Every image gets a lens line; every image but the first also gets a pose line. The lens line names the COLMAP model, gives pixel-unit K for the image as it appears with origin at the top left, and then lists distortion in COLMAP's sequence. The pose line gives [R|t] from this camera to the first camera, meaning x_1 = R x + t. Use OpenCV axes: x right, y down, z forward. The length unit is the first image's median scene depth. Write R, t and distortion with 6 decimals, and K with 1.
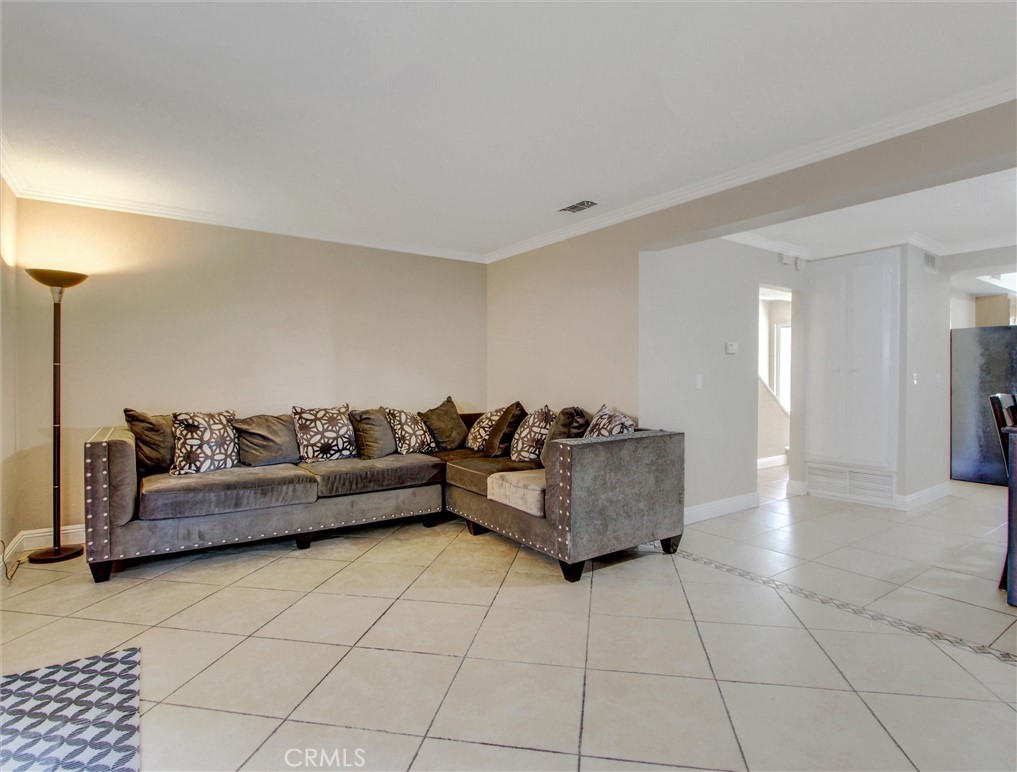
lens RADIAL K [[550.4, 0, 508.5], [0, 550.4, 386.0], [0, 0, 1]] dist [-0.001917, -0.000107]
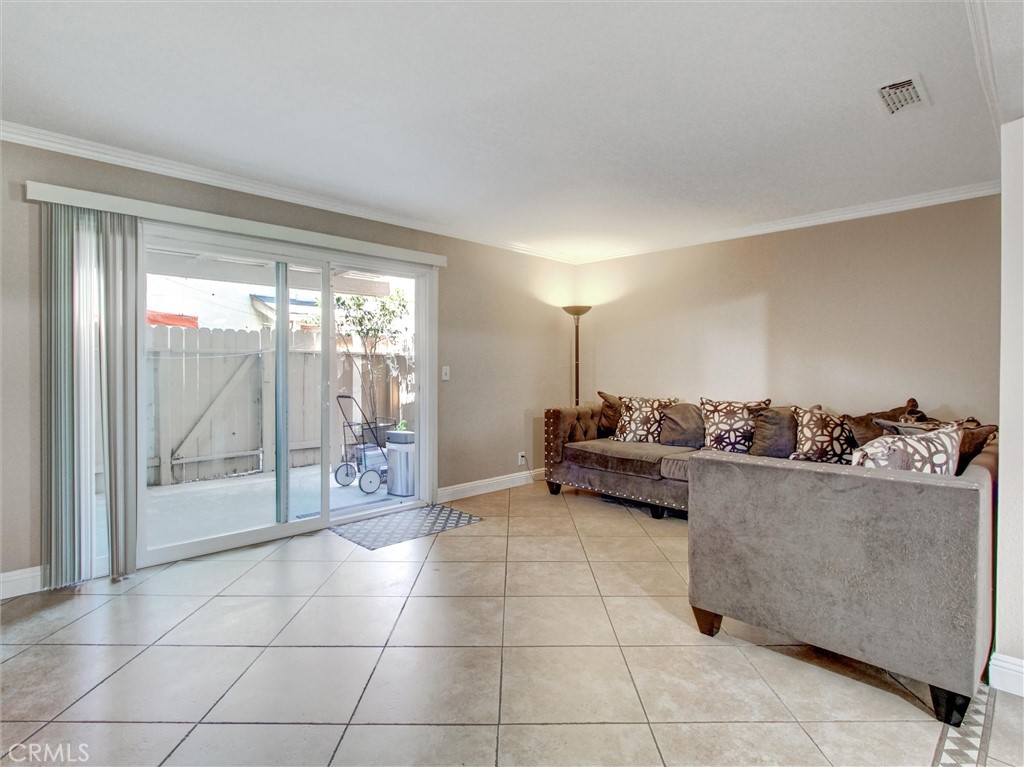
lens RADIAL K [[543.1, 0, 512.0], [0, 543.1, 383.5], [0, 0, 1]] dist [-0.002752, -0.000353]
pose [[0.155834, 0.026035, -0.987440, 0.668963], [-0.017353, 0.999570, 0.023617, -0.010519], [0.987631, 0.013455, 0.156219, 0.488463]]
